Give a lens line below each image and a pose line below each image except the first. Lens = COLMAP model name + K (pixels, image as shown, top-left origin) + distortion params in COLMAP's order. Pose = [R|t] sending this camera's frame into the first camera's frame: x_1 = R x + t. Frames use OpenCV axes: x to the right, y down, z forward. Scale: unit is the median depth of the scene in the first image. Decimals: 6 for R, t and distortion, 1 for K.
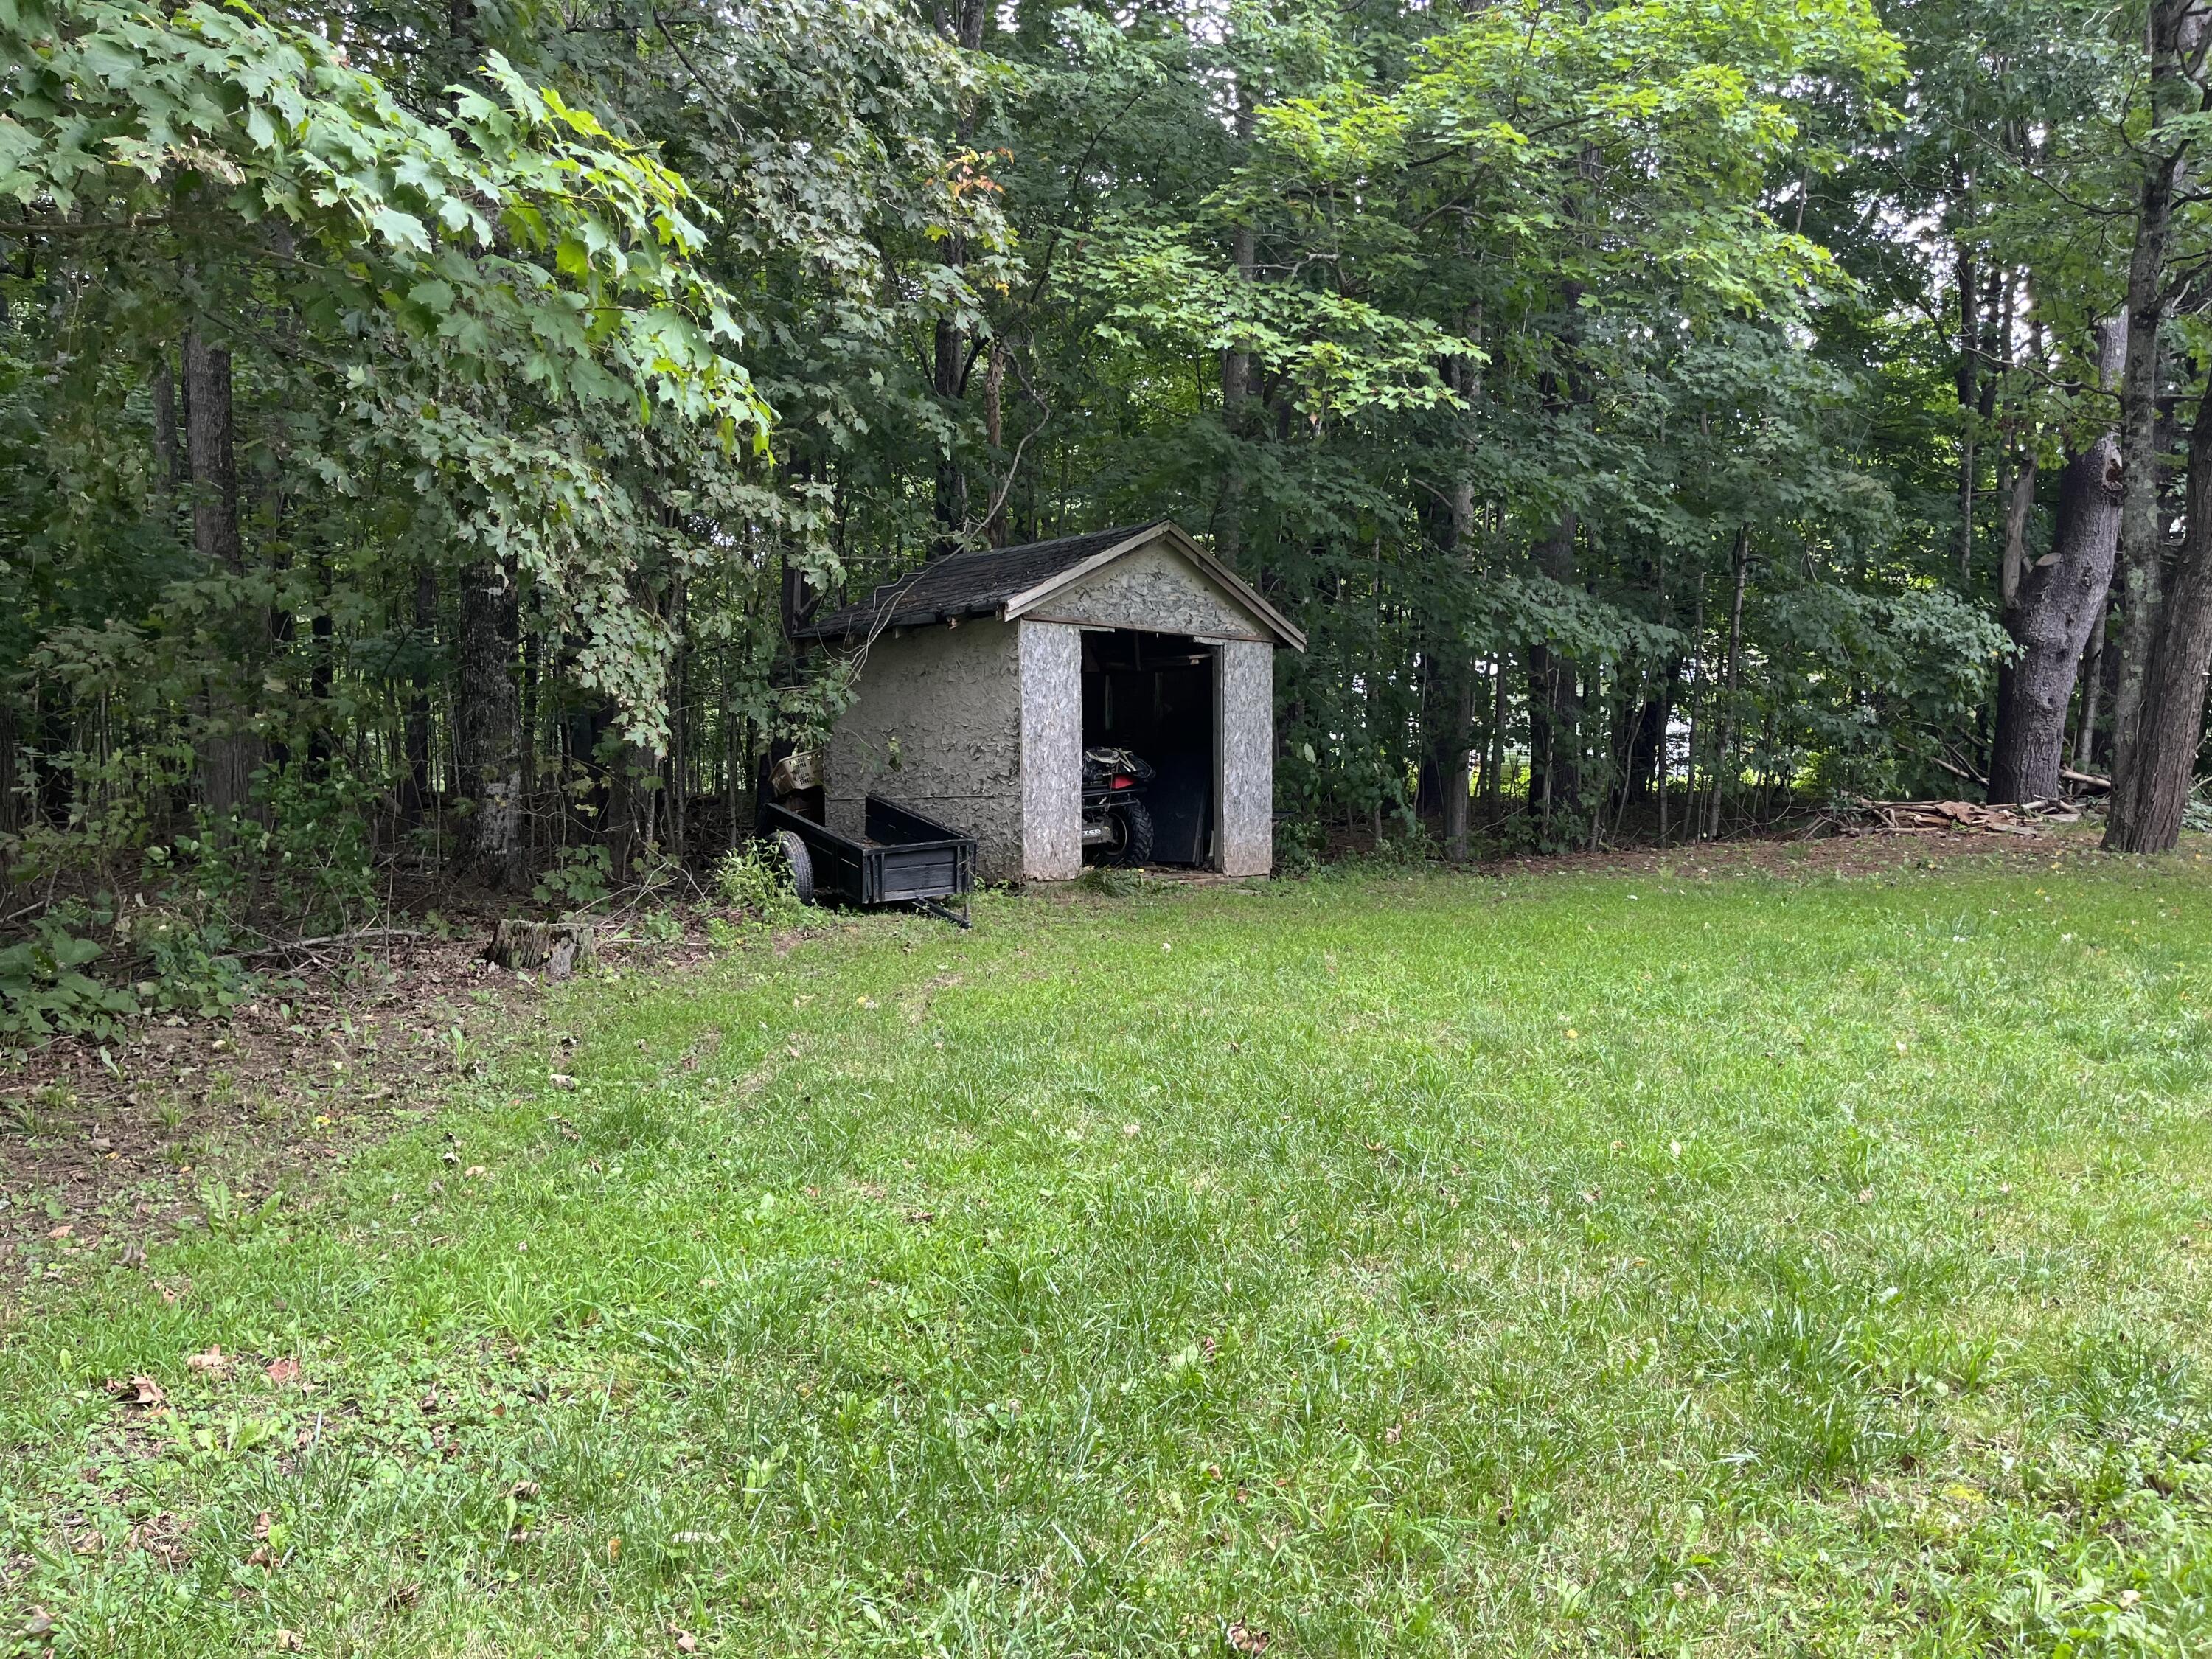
lens RADIAL K [[1673.5, 0, 1106.0], [0, 1673.5, 829.5], [0, 0, 1]] dist [0.069793, -0.088684]
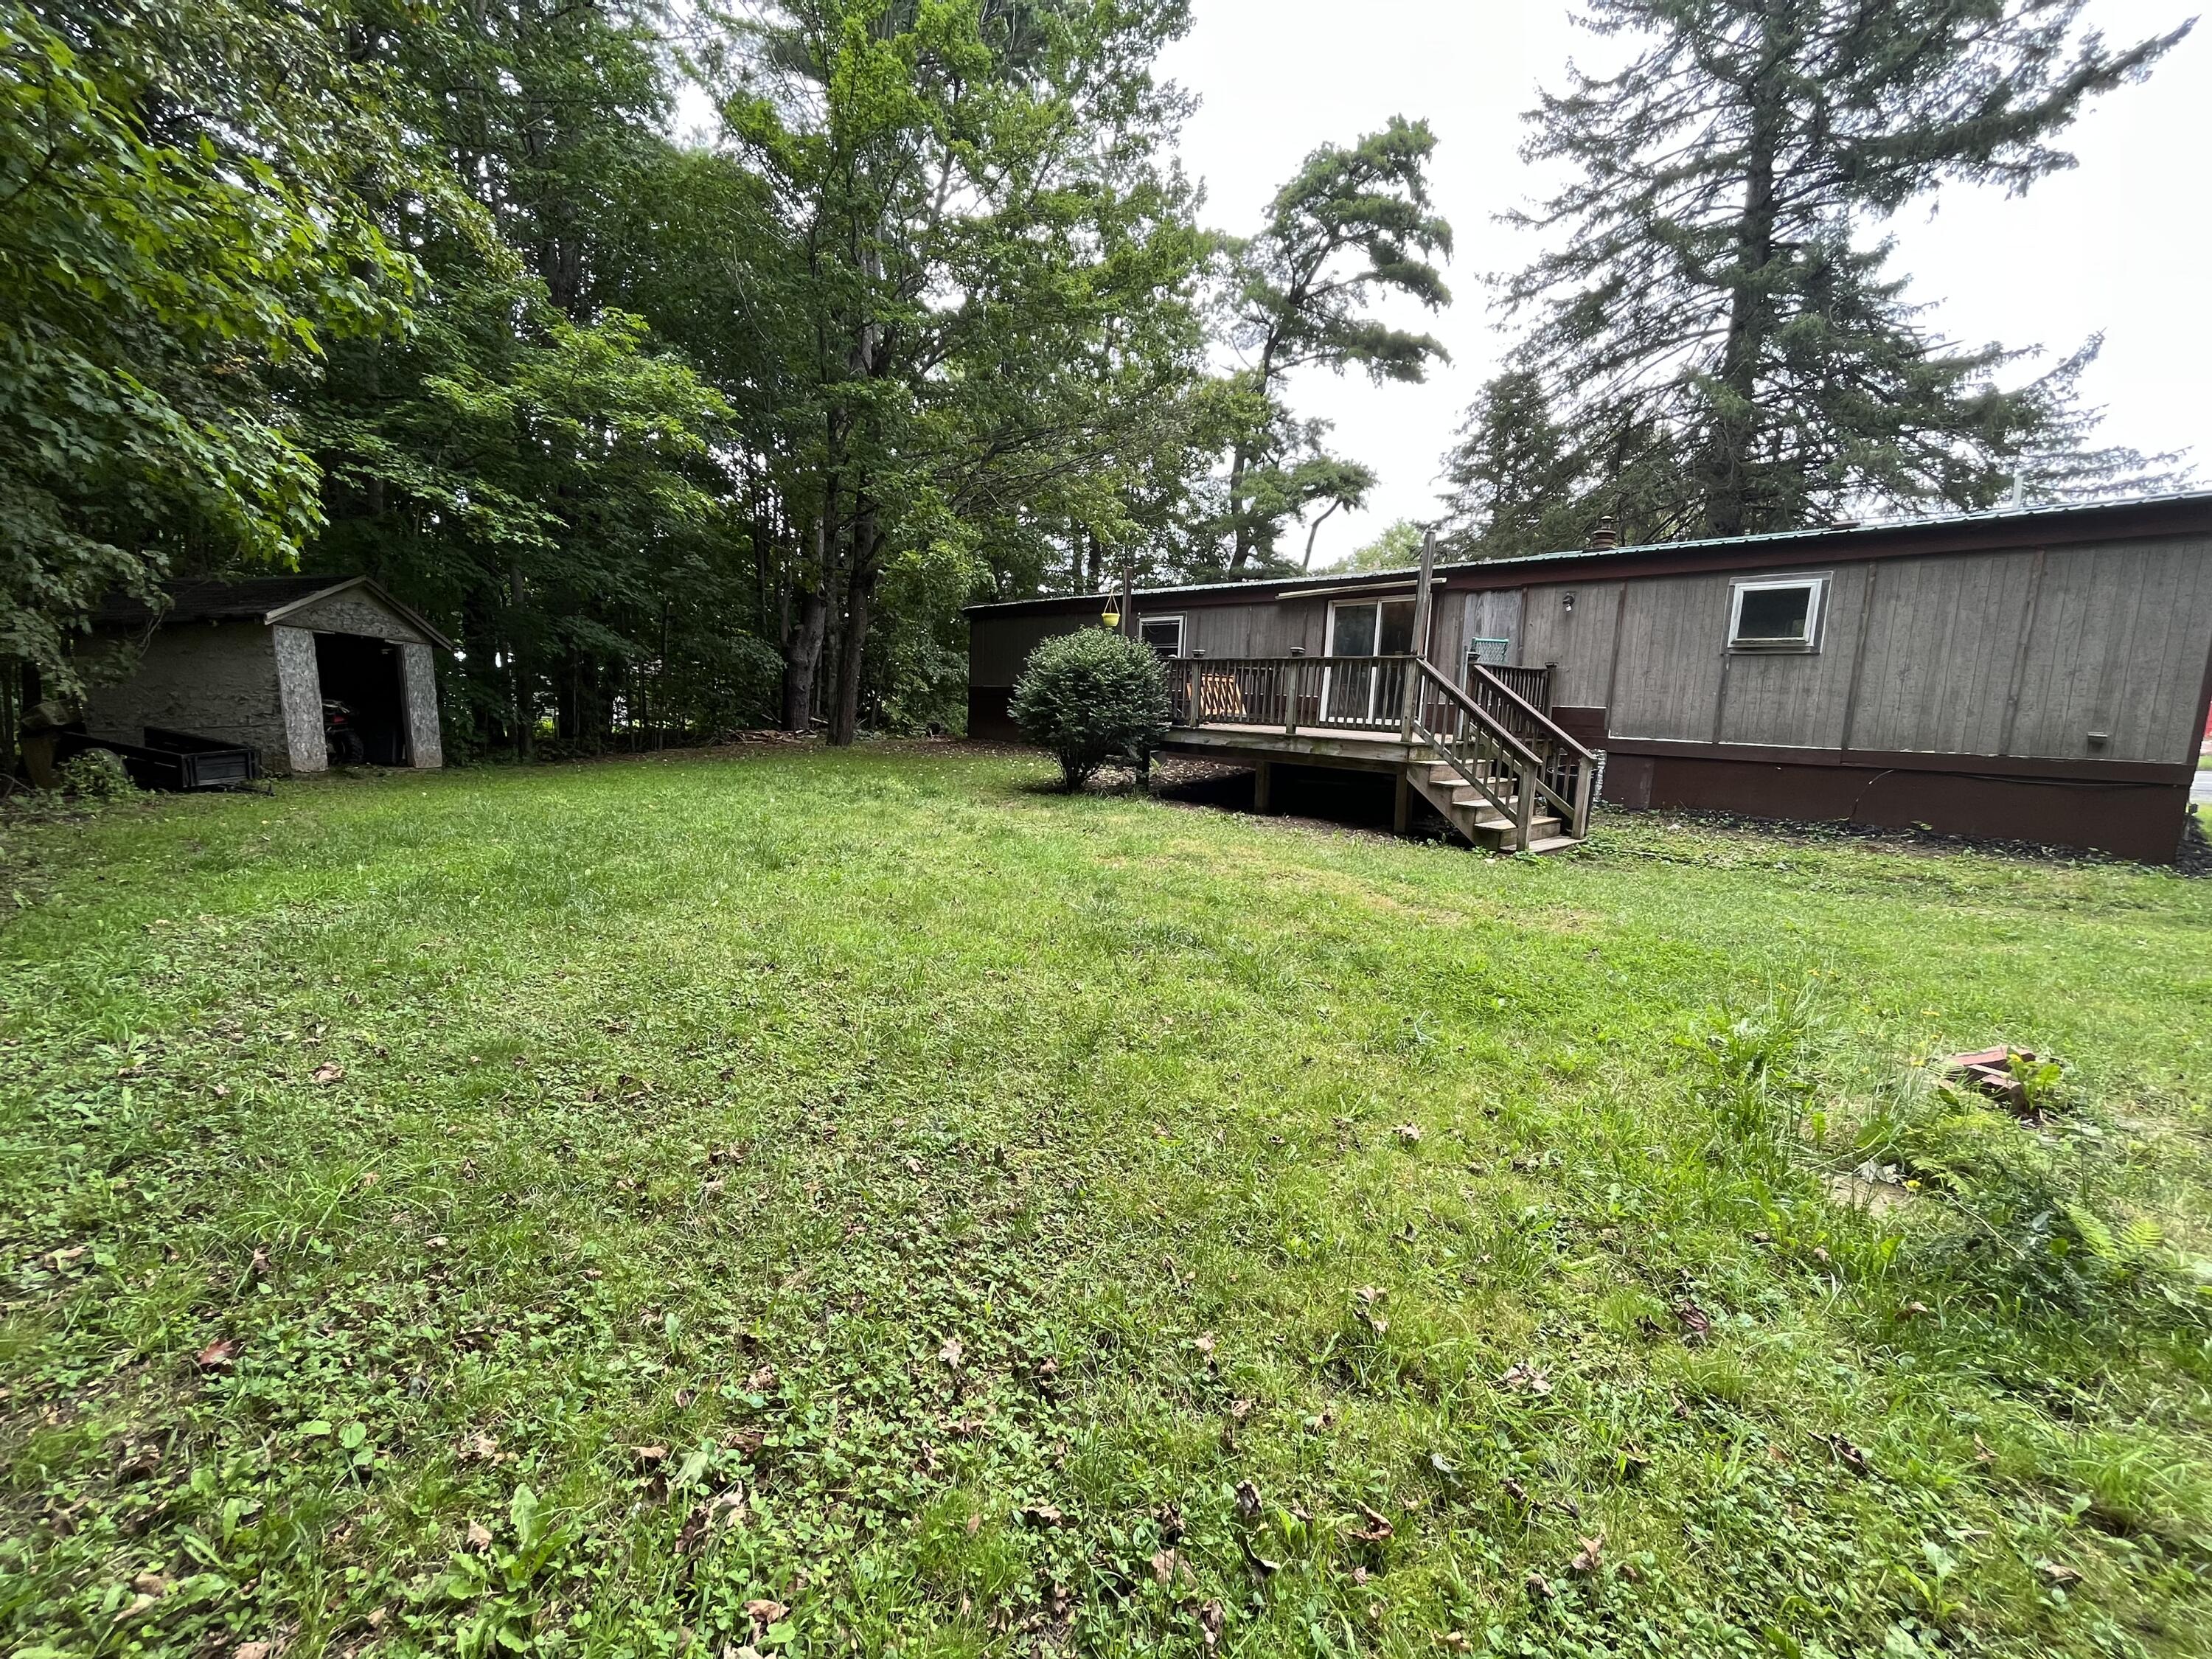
lens RADIAL K [[895.4, 0, 1102.2], [0, 895.4, 824.4], [0, 0, 1]] dist [-0.000470, -0.000127]
pose [[0.675595, -0.090467, 0.731701, -0.158057], [0.036586, 0.995334, 0.089281, 0.030014], [-0.736364, -0.033547, 0.675753, -0.270157]]
